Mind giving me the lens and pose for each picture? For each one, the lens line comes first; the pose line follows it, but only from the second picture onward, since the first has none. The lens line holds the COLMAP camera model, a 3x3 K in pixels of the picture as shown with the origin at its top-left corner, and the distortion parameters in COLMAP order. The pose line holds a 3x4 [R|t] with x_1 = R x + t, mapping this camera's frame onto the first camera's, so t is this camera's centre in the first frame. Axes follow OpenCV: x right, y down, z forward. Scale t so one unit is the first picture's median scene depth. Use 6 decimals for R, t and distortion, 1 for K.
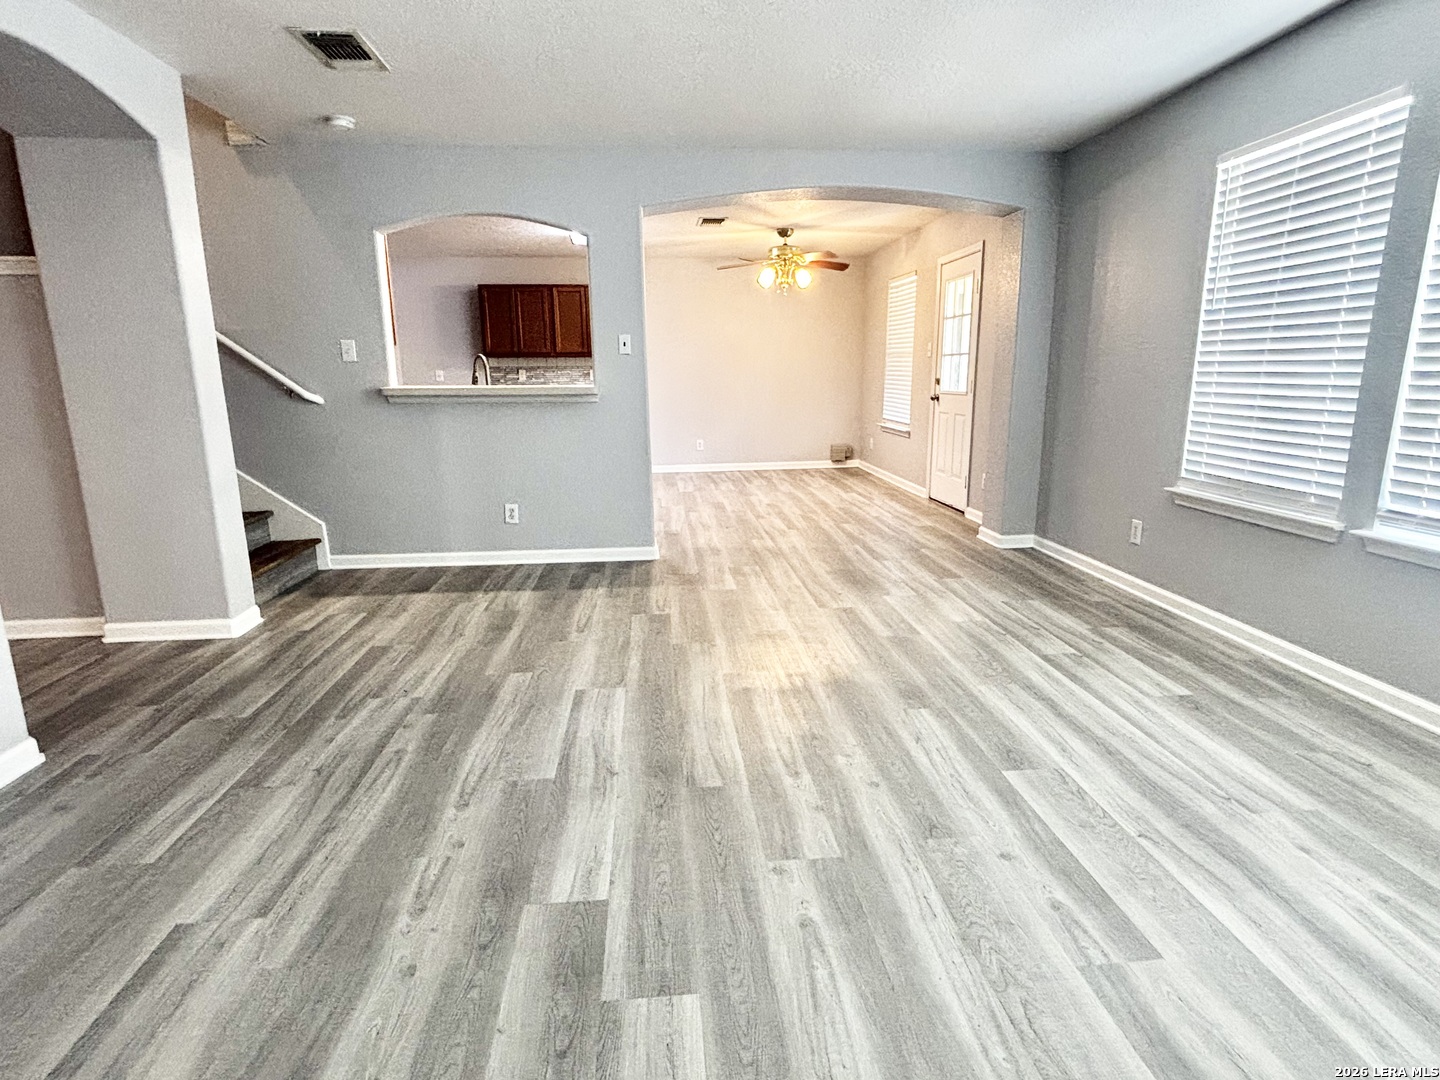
lens RADIAL K [[770.0, 0, 720.0], [0, 770.0, 540.0], [0, 0, 1]] dist [0.002603, -0.000162]
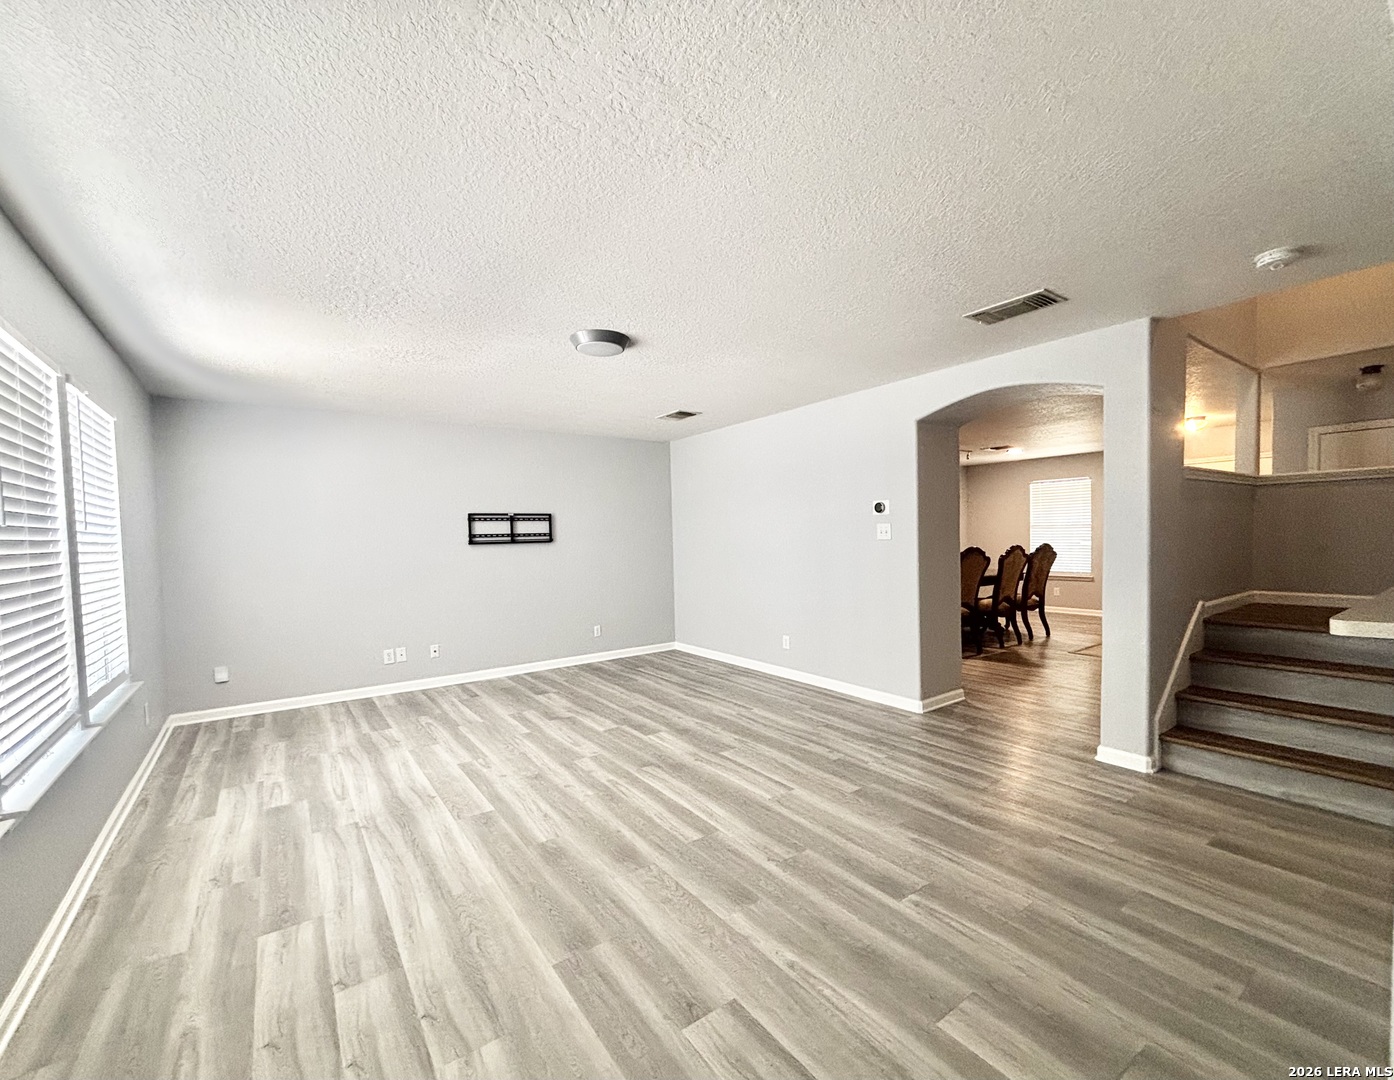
lens RADIAL K [[588.8, 0, 699.3], [0, 588.8, 556.0], [0, 0, 1]] dist [-0.001042, -0.000086]
pose [[-0.857462, 0.051129, -0.512000, 0.565338], [-0.080120, 0.969647, 0.231009, -0.520614], [0.508271, 0.239103, -0.827340, 1.989333]]
